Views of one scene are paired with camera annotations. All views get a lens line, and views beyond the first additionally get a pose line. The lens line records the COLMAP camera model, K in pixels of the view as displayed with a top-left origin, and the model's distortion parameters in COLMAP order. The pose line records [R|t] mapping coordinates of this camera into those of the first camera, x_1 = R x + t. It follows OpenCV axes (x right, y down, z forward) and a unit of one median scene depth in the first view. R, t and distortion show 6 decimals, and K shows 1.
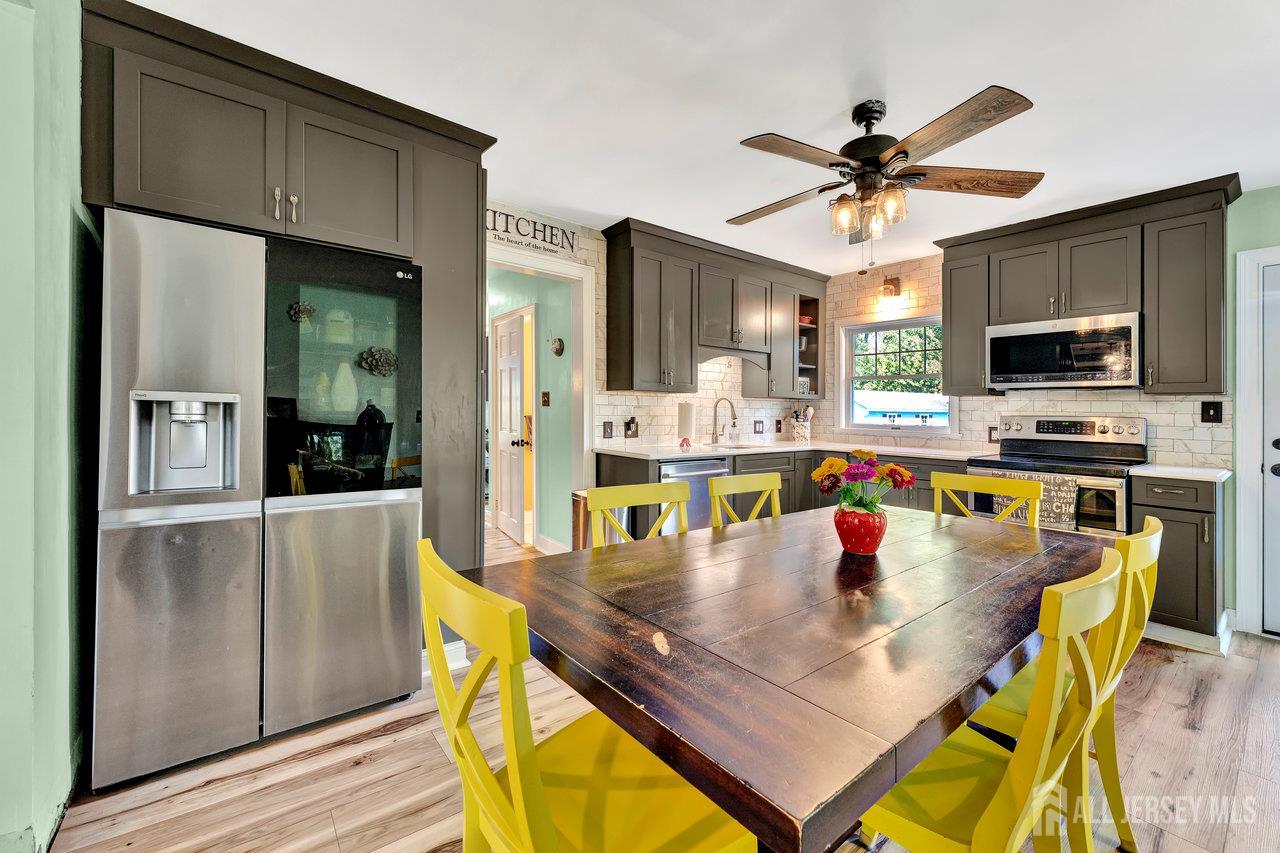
lens RADIAL K [[505.1, 0, 640.0], [0, 505.1, 426.5], [0, 0, 1]] dist [0.002473, 0.000355]
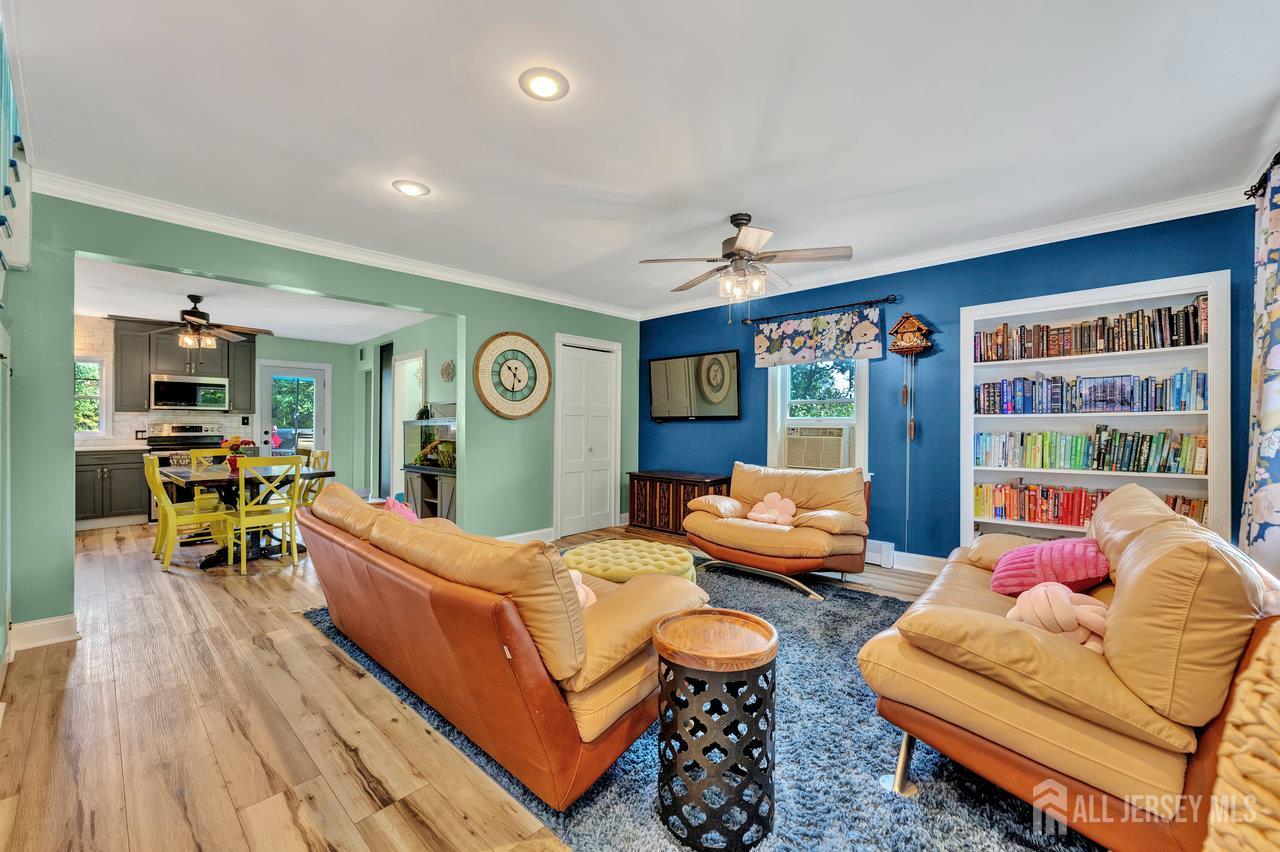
lens RADIAL K [[505.1, 0, 640.0], [0, 505.1, 426.0], [0, 0, 1]] dist [0.002473, 0.000355]
pose [[-0.164151, -0.016952, 0.986290, -1.460583], [0.030155, 0.999299, 0.022195, -0.001275], [-0.985974, 0.033384, -0.163525, -0.439470]]
